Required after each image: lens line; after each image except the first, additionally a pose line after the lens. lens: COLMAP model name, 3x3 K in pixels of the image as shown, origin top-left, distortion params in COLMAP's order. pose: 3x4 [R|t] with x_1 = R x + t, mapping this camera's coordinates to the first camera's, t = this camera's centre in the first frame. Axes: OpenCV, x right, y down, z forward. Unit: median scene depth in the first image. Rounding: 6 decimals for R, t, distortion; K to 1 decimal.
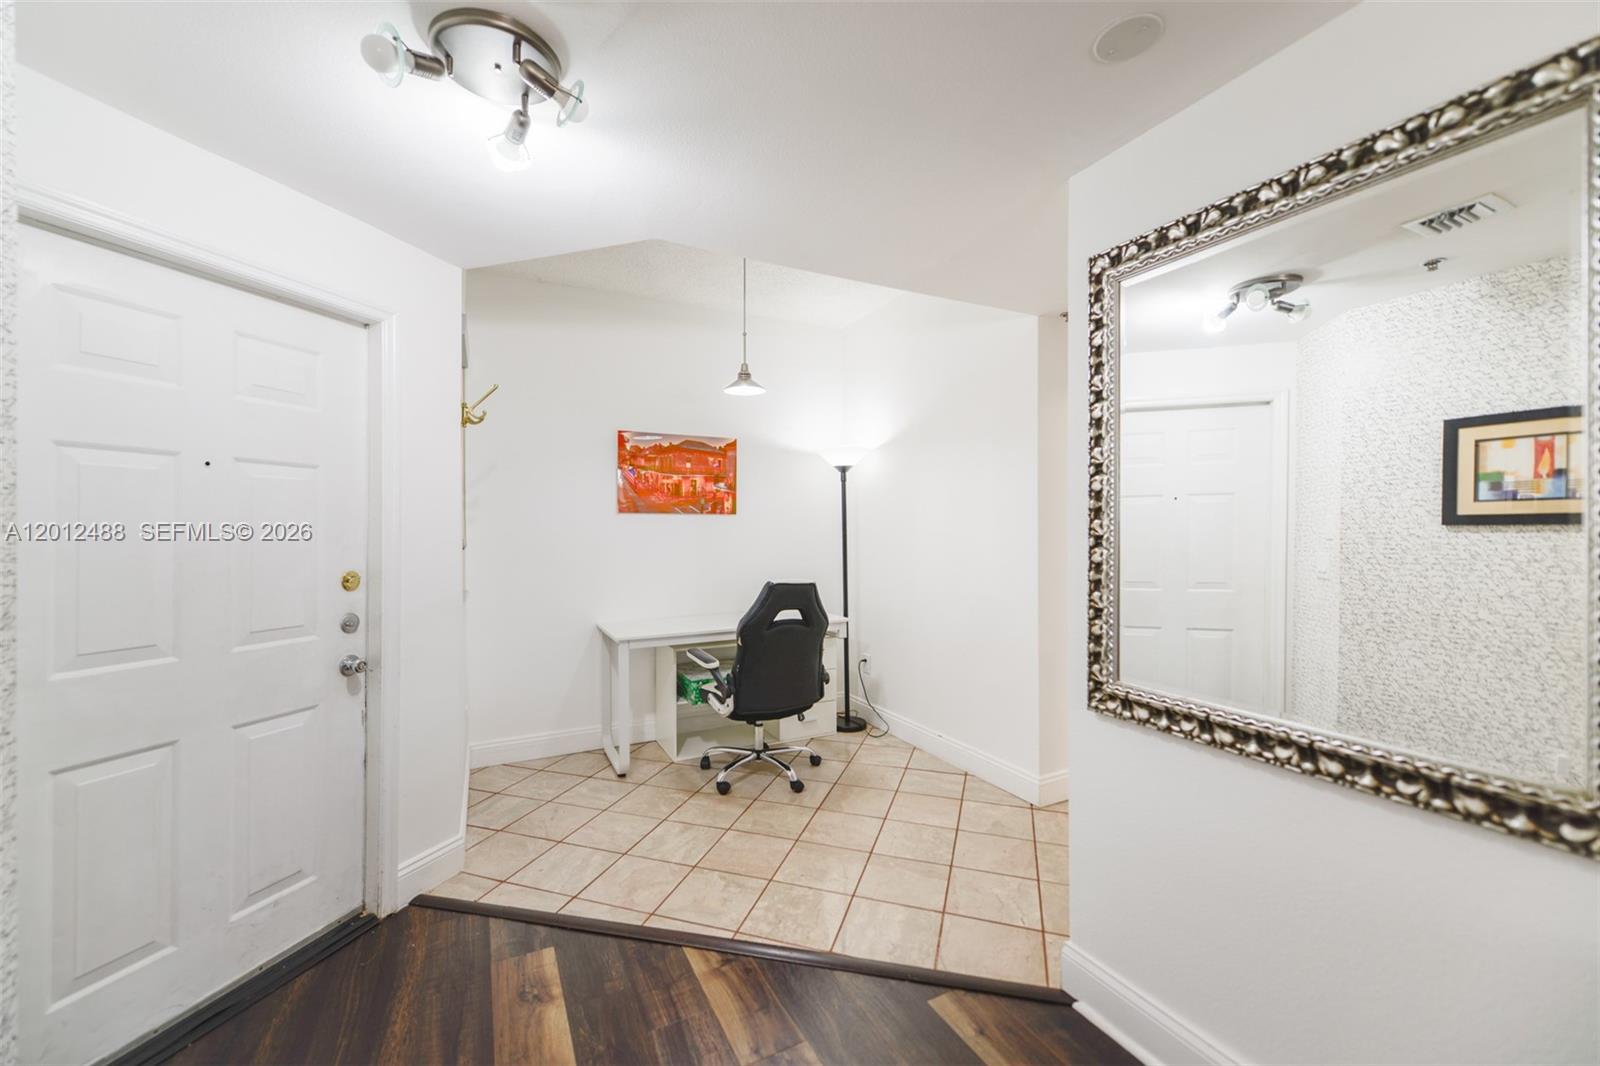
lens RADIAL K [[632.1, 0, 792.9], [0, 632.1, 527.2], [0, 0, 1]] dist [0.008724, -0.004173]
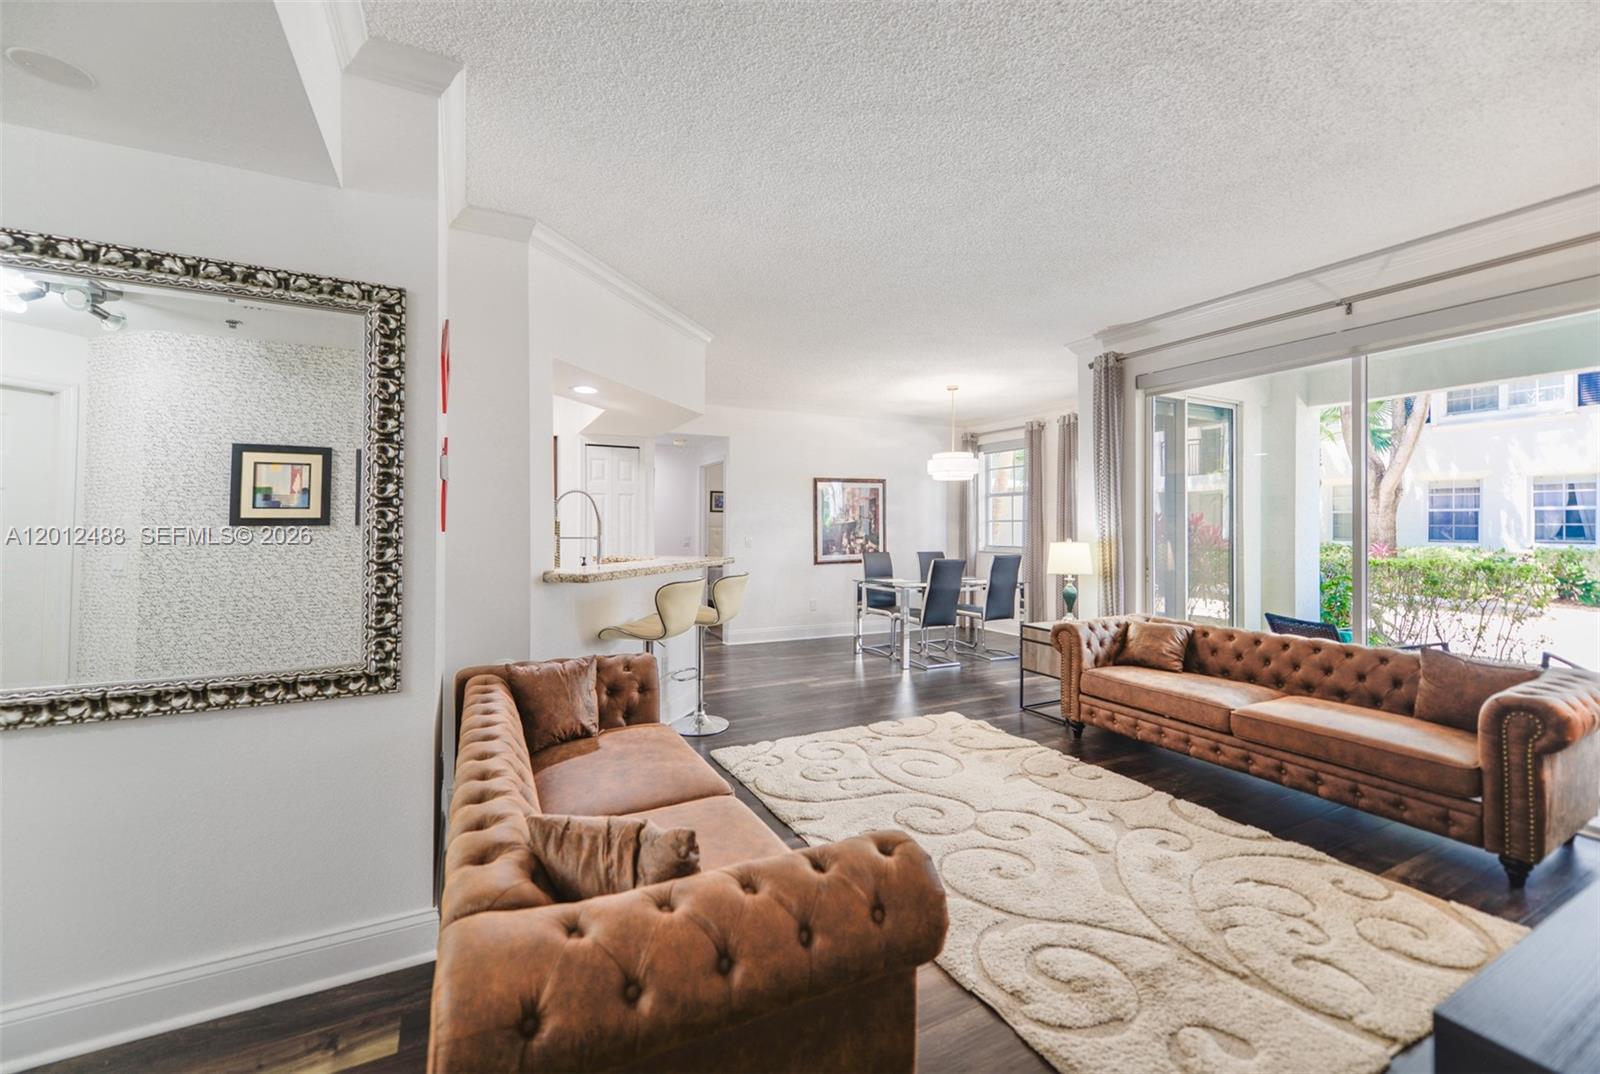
lens RADIAL K [[638.3, 0, 792.2], [0, 638.3, 522.0], [0, 0, 1]] dist [0.002228, -0.000173]
pose [[-0.007512, 0.011323, 0.999908, -0.333577], [-0.003971, 0.999928, -0.011353, -0.000502], [-0.999964, -0.004056, -0.007467, -0.145288]]
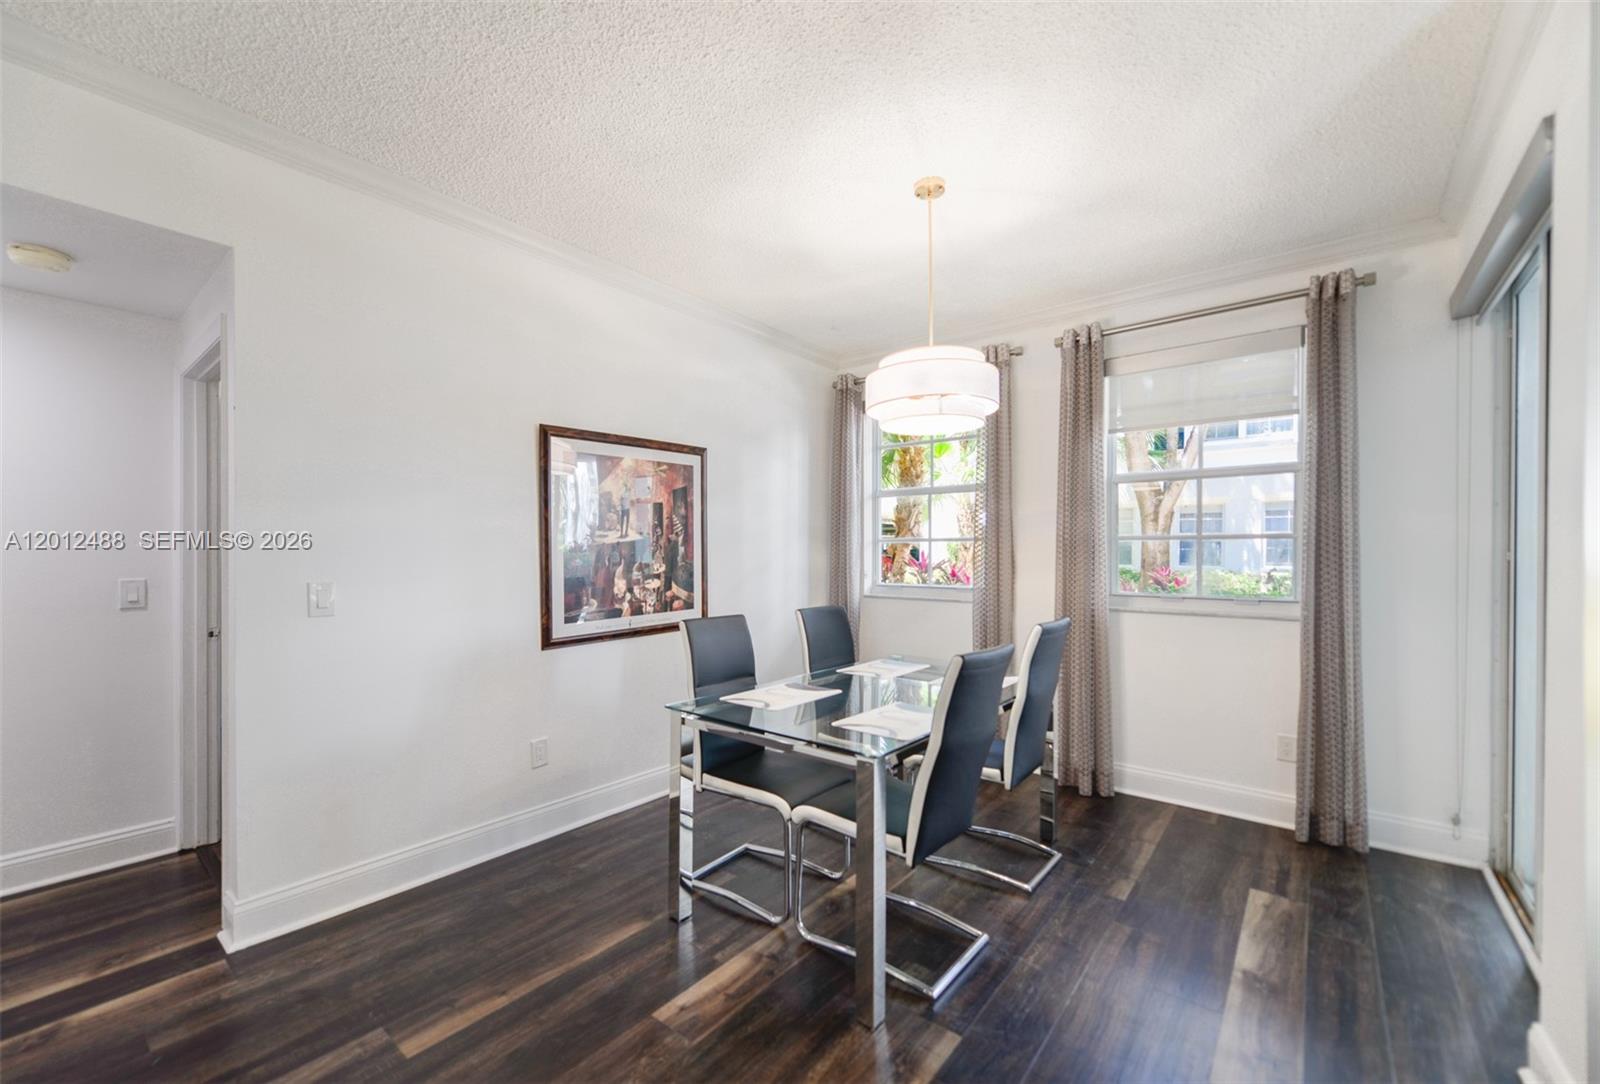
lens RADIAL K [[644.0, 0, 790.1], [0, 644.0, 556.3], [0, 0, 1]] dist [0.007193, -0.000886]
pose [[-0.408090, -0.004102, 0.912933, 1.736943], [-0.001510, 0.999992, 0.003818, -0.009961], [-0.912940, 0.000179, -0.408093, -0.215356]]
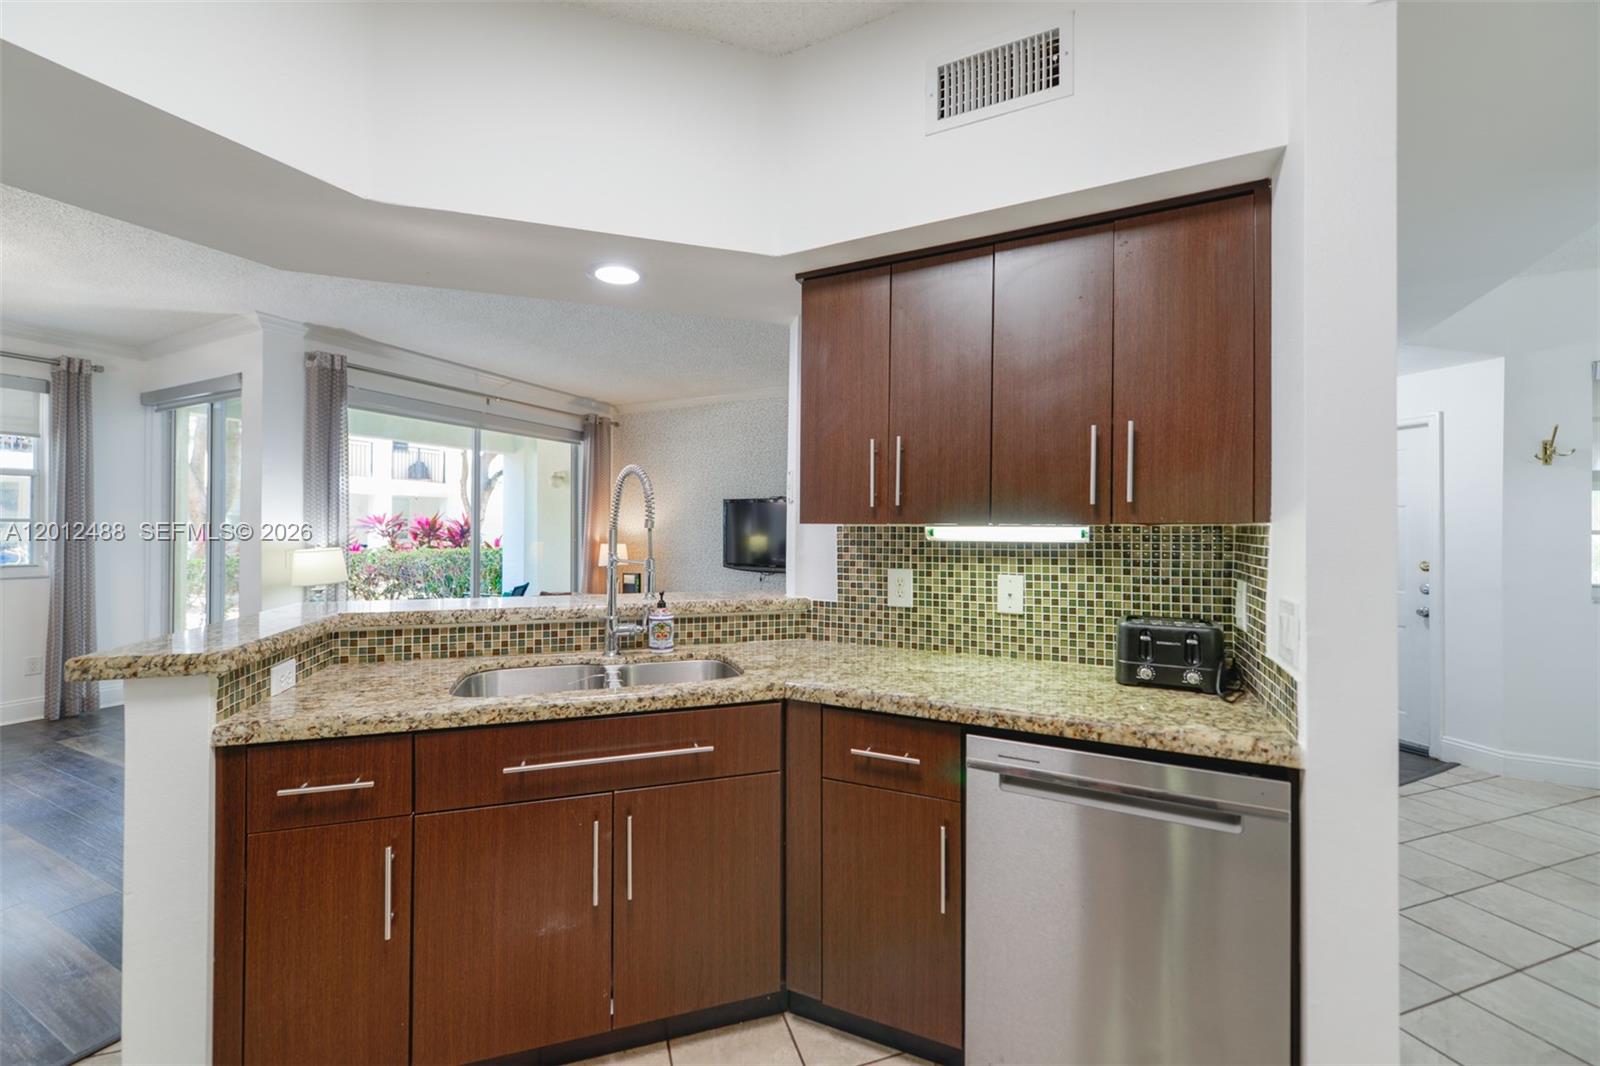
lens RADIAL K [[632.1, 0, 792.9], [0, 632.1, 527.2], [0, 0, 1]] dist [0.008724, -0.004173]
pose [[-0.797981, -0.003389, -0.602673, 1.880090], [-0.000186, 0.999986, -0.005377, -0.018939], [0.602682, -0.004178, -0.797970, 1.356658]]
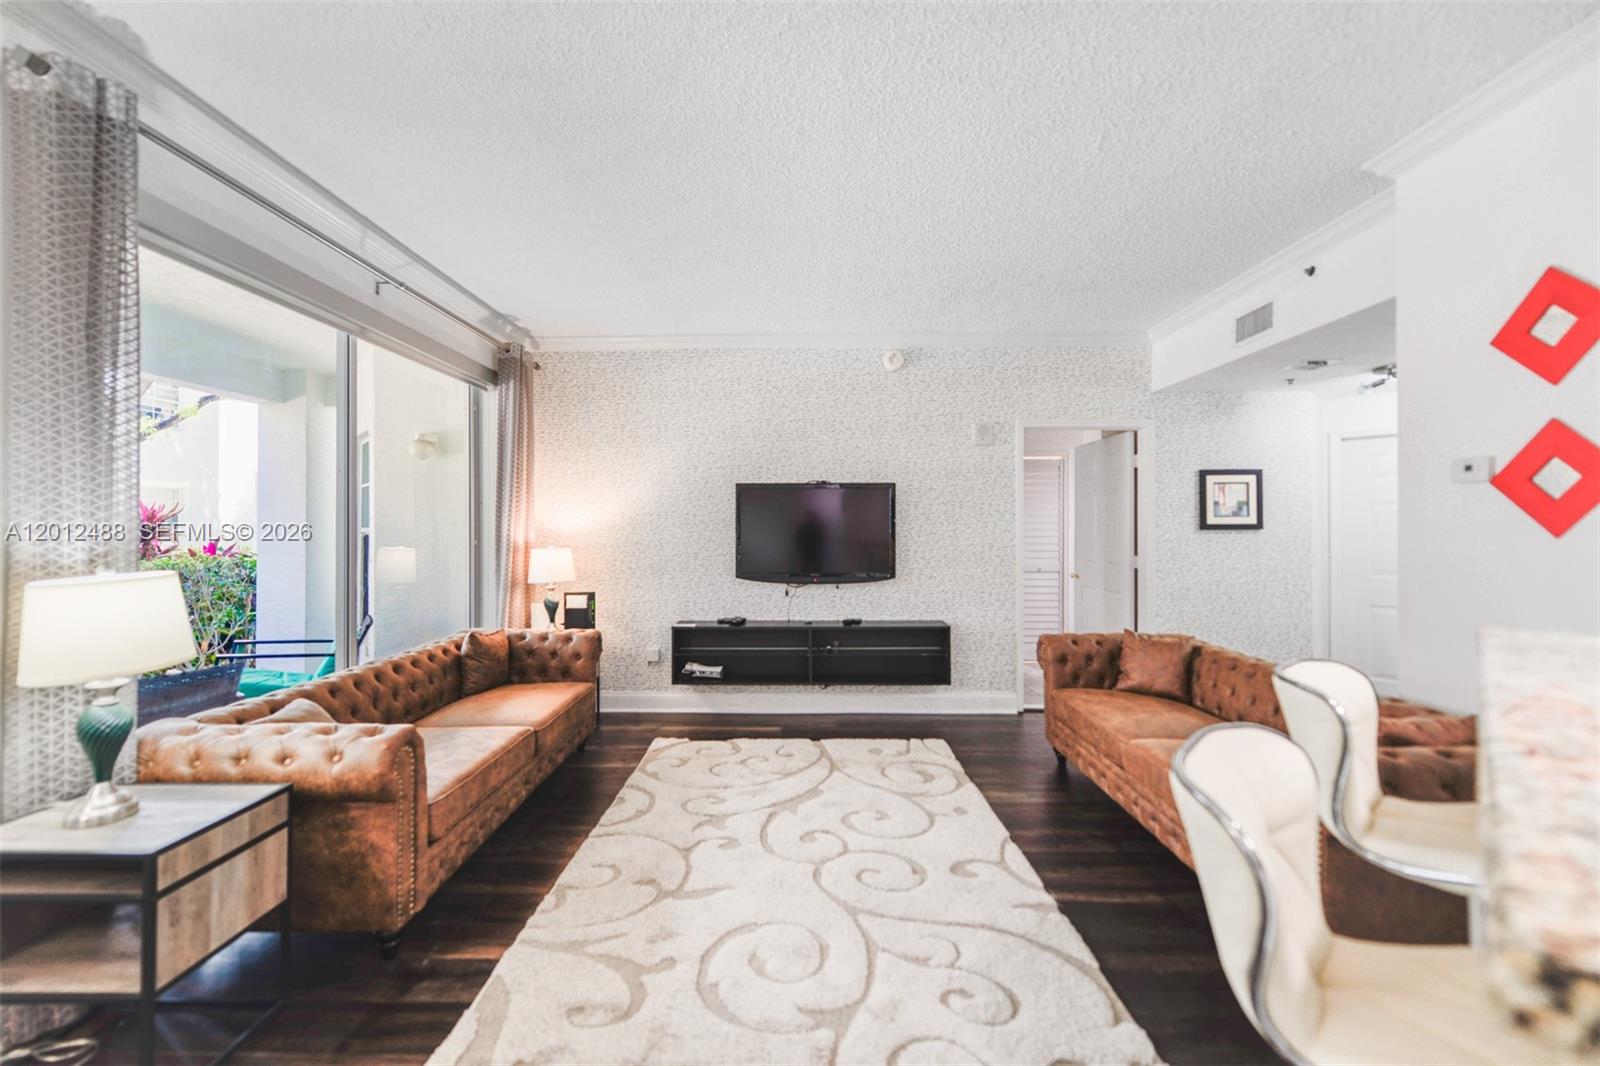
lens RADIAL K [[634.4, 0, 792.1], [0, 634.4, 524.0], [0, 0, 1]] dist [0.002563, -0.000195]
pose [[-0.471618, -0.003372, -0.881796, 2.132272], [0.003620, 0.999977, -0.005760, -0.014674], [0.881795, -0.005909, -0.471595, -0.042751]]
